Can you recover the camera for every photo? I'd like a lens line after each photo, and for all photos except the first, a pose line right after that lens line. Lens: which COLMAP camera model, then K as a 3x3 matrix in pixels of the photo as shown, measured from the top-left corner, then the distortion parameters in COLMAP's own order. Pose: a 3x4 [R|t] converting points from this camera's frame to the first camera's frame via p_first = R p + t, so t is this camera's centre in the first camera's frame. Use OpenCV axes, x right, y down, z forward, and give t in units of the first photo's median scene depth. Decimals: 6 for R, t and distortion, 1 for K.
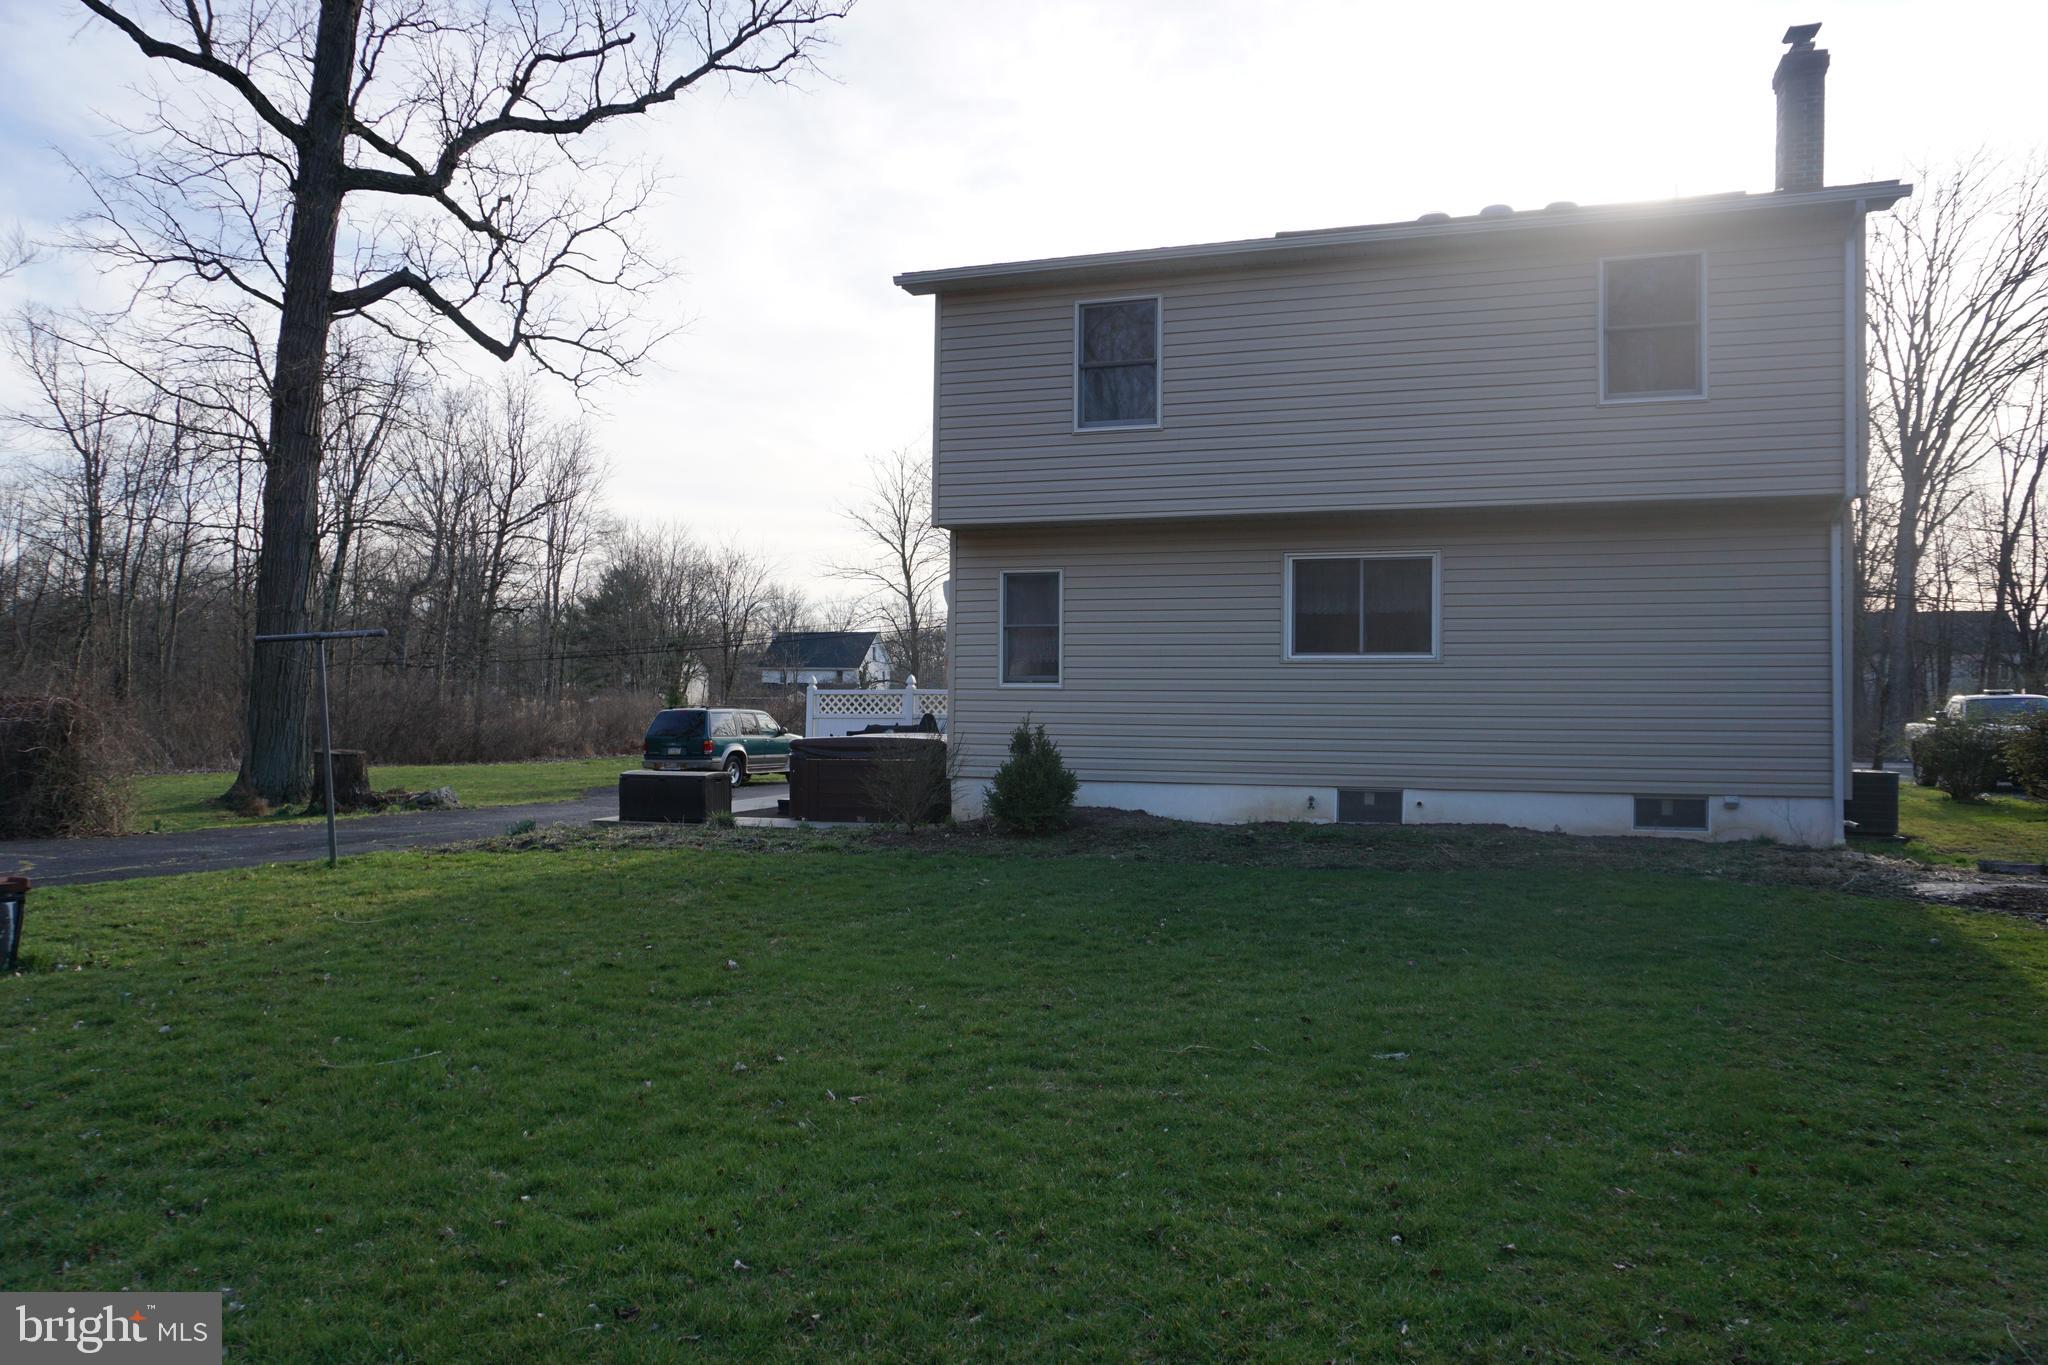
lens RADIAL K [[1361.9, 0, 1051.1], [0, 1361.9, 678.3], [0, 0, 1]] dist [-0.027325, 0.000131]
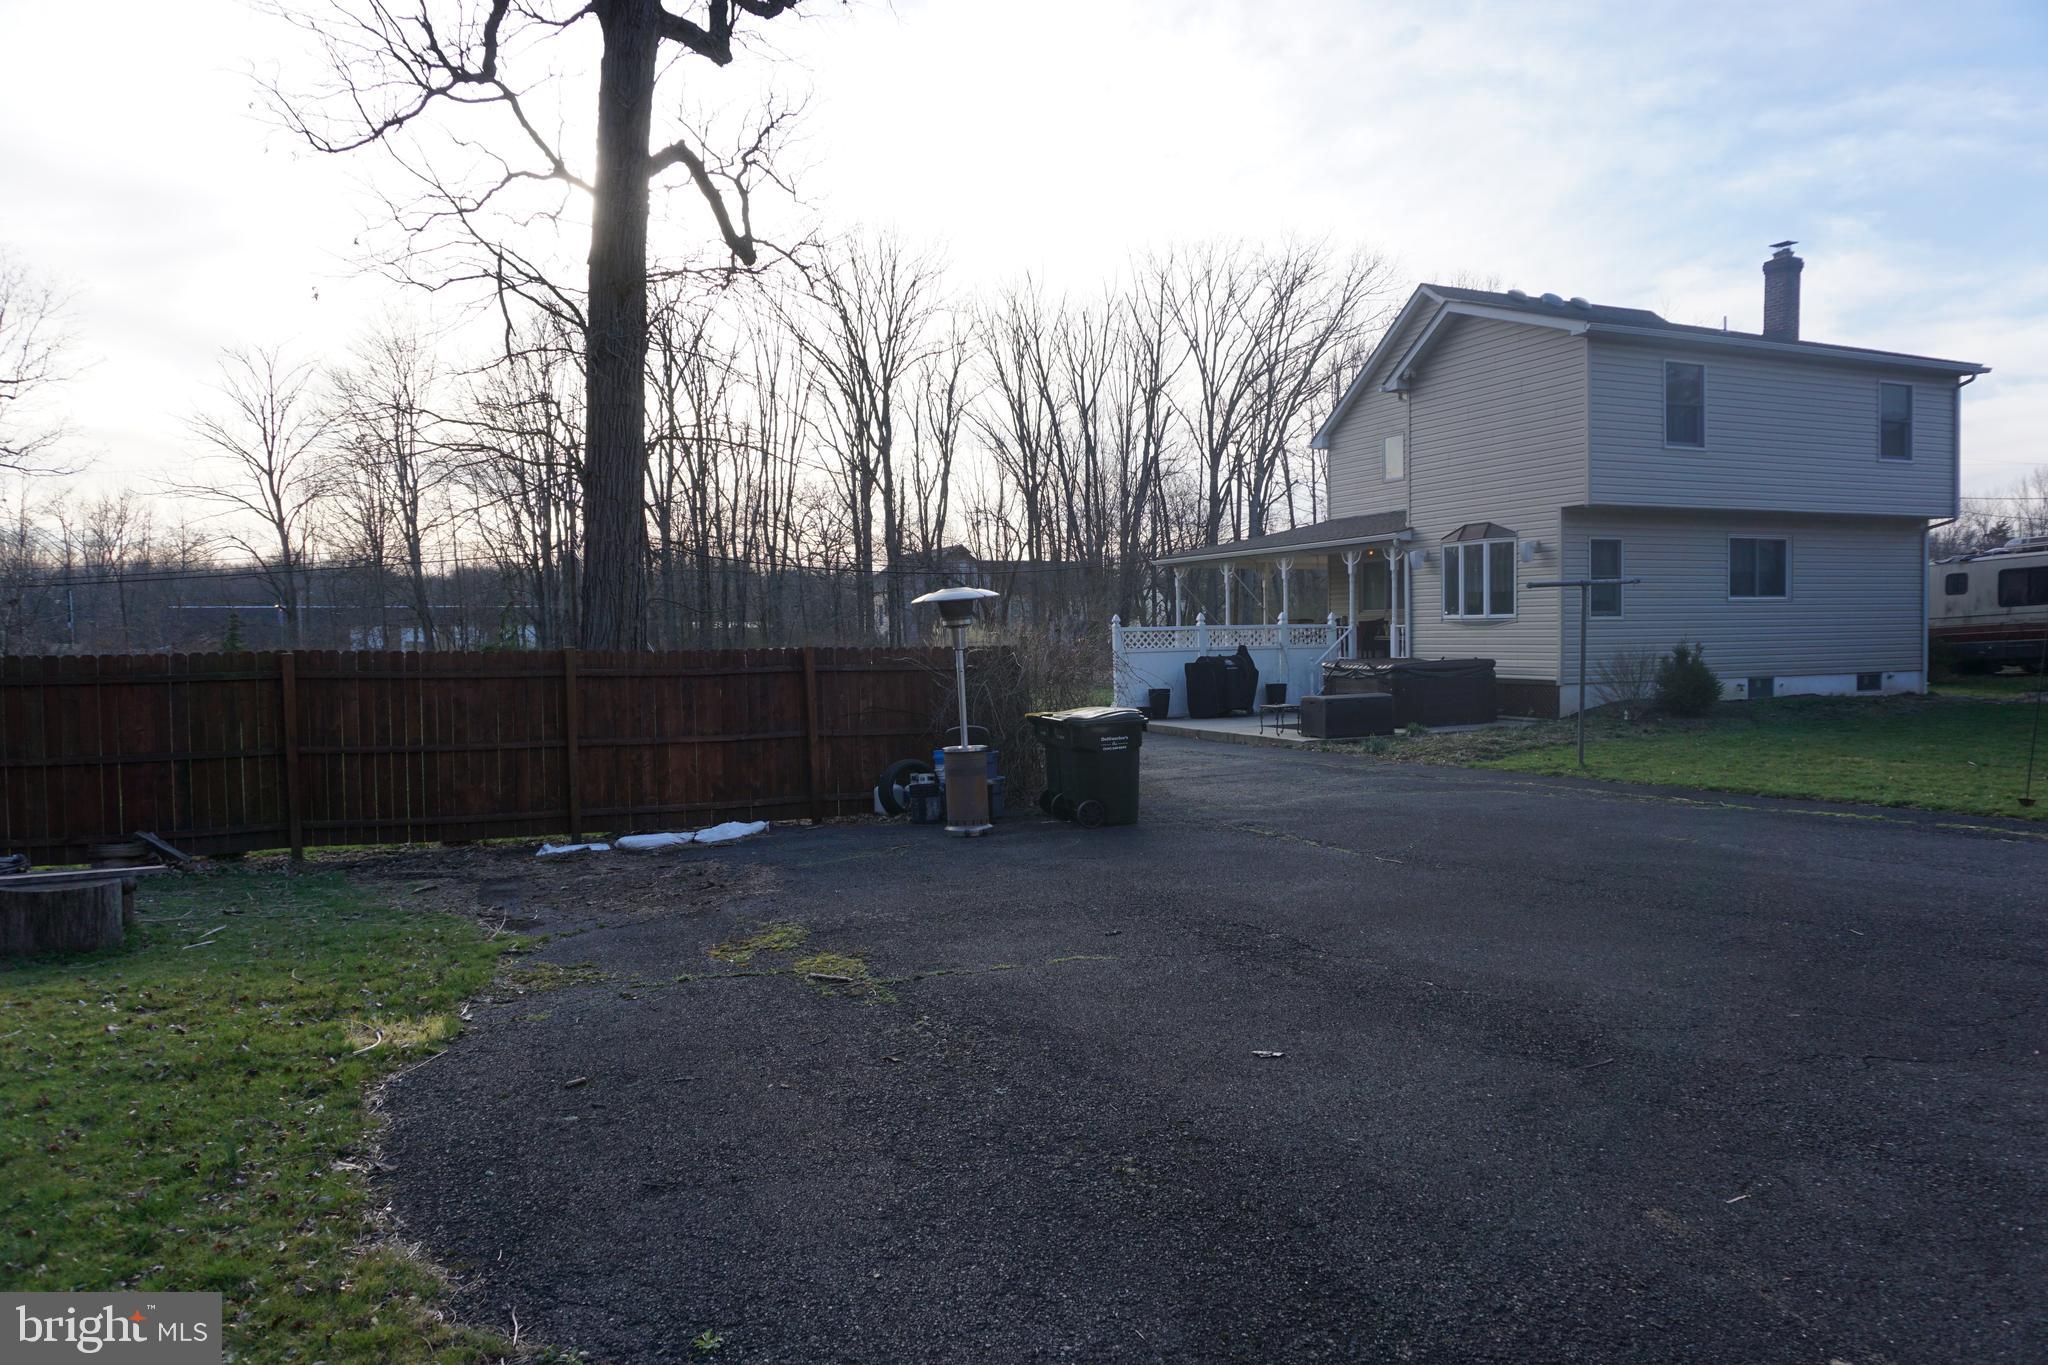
lens RADIAL K [[1361.9, 0, 1051.1], [0, 1361.9, 678.3], [0, 0, 1]] dist [-0.027325, 0.000131]
pose [[0.753084, -0.032661, 0.657113, -1.506090], [0.004953, 0.999020, 0.043978, 0.005417], [-0.657906, -0.029864, 0.752508, 0.312899]]
